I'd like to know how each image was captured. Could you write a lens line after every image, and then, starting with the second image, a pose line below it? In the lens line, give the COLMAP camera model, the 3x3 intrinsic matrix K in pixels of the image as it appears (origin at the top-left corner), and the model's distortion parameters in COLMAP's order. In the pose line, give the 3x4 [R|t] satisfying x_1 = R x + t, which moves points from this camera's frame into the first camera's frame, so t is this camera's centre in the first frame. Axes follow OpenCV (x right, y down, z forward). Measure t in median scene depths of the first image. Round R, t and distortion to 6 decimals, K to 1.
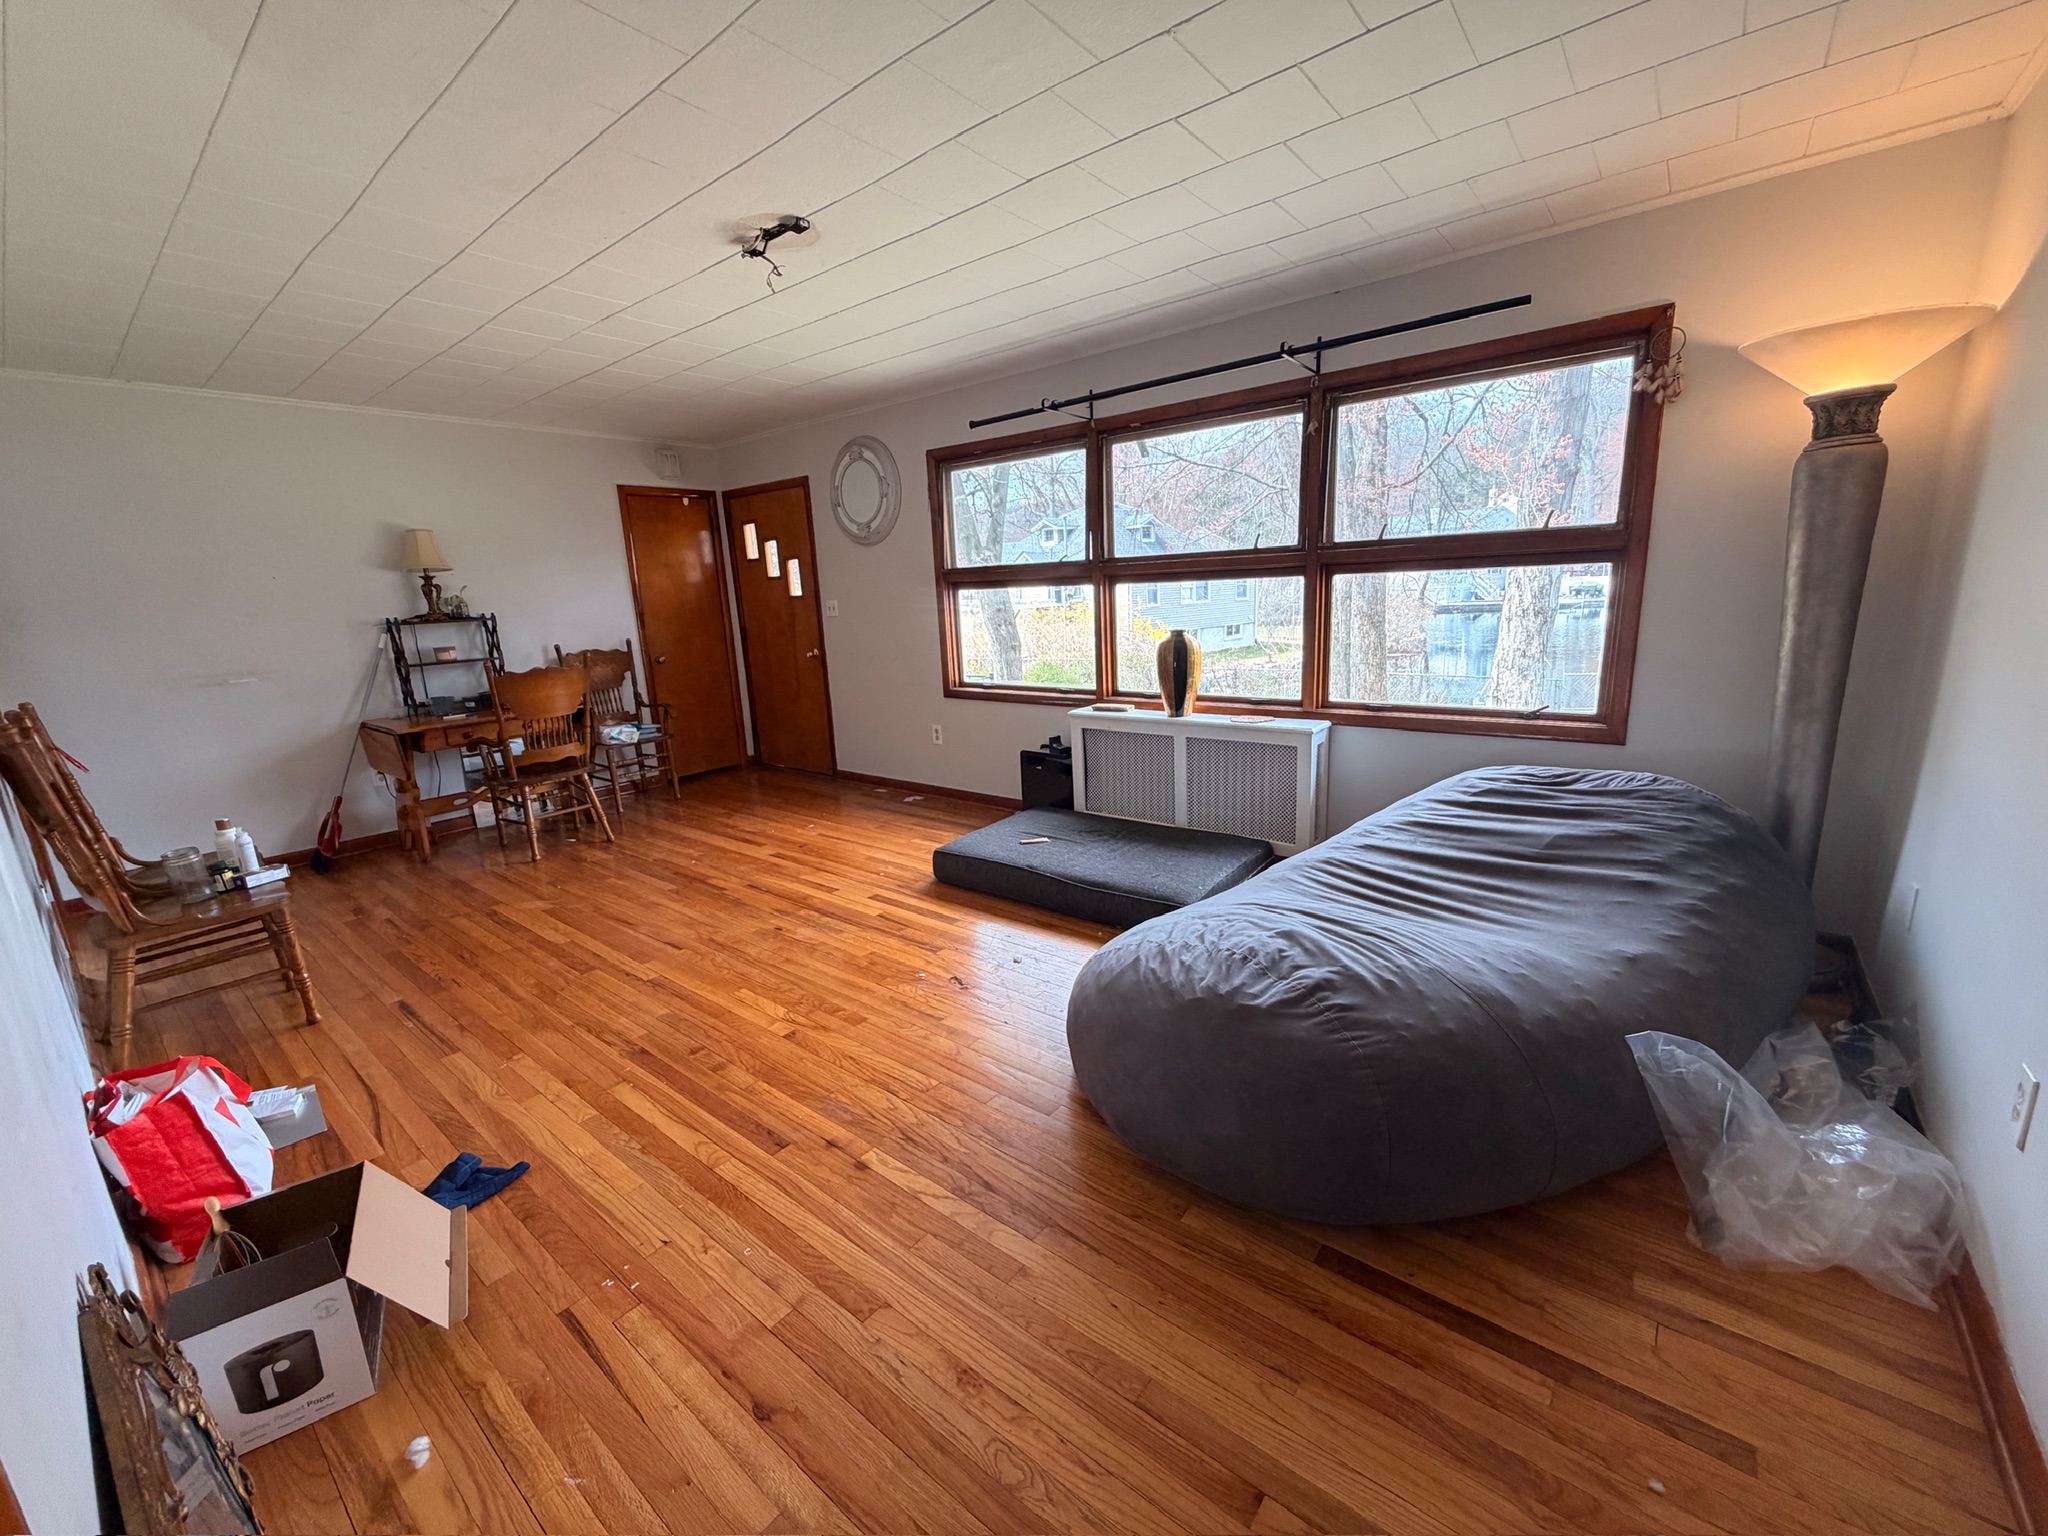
lens RADIAL K [[817.3, 0, 1020.2], [0, 817.3, 771.1], [0, 0, 1]] dist [0.001415, 0.000058]
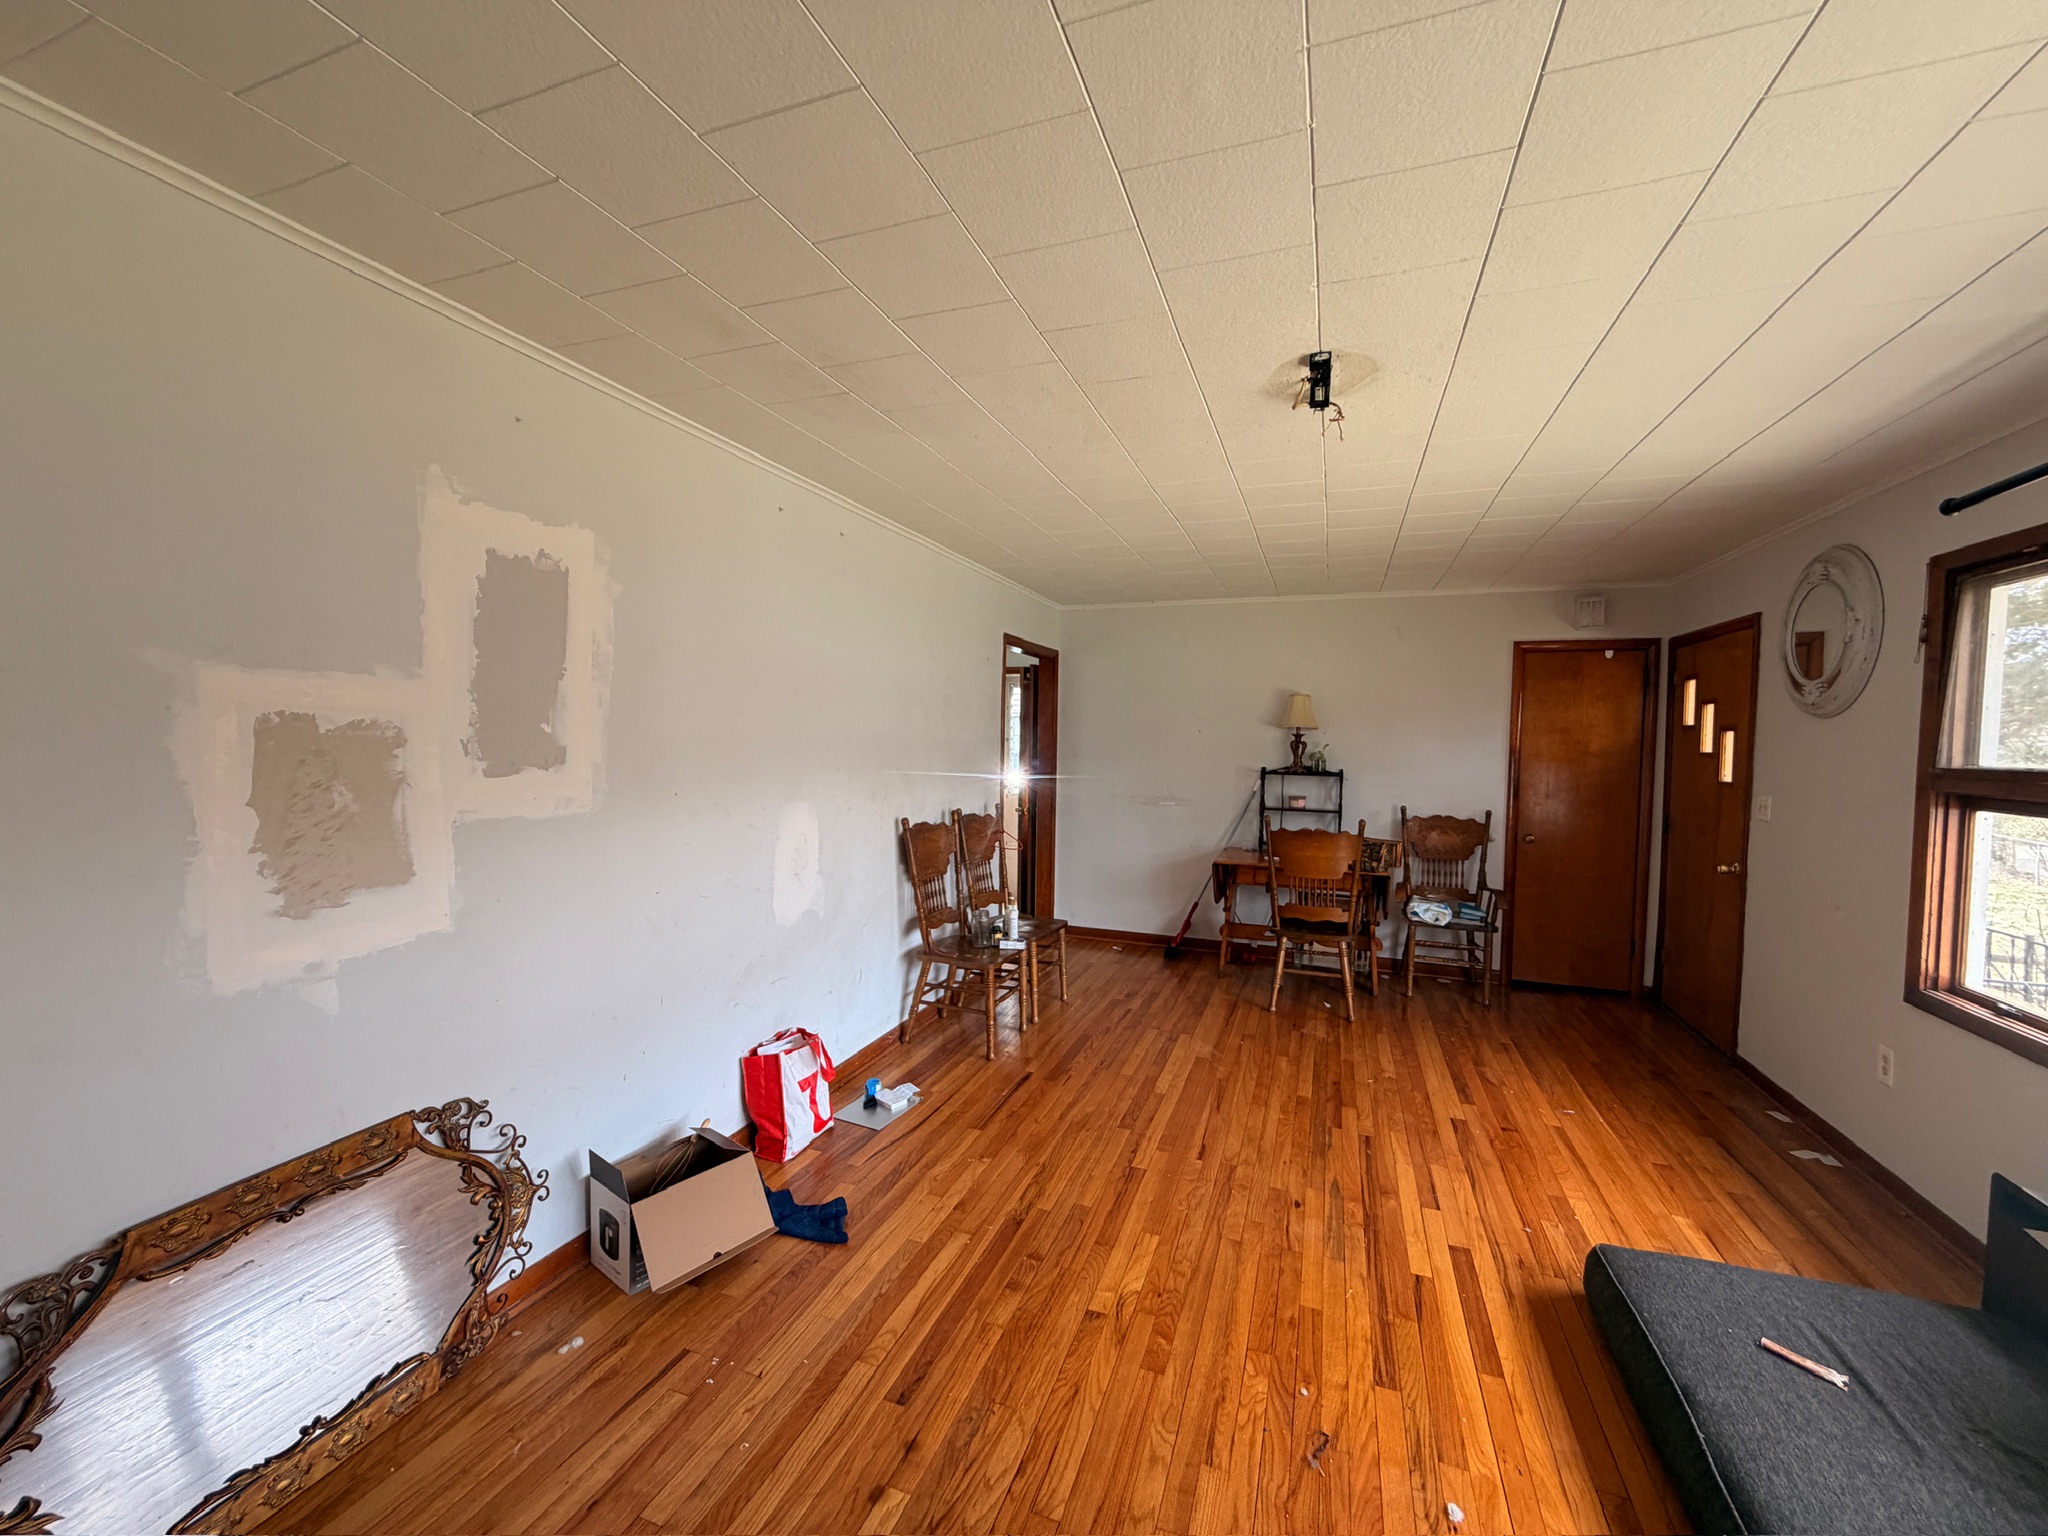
lens RADIAL K [[817.3, 0, 1023.5], [0, 817.3, 772.3], [0, 0, 1]] dist [0.001415, 0.000058]
pose [[0.310732, 0.095067, -0.945731, 0.254286], [-0.243617, 0.969715, 0.017434, -0.123598], [0.918747, 0.224979, 0.324481, 0.319815]]
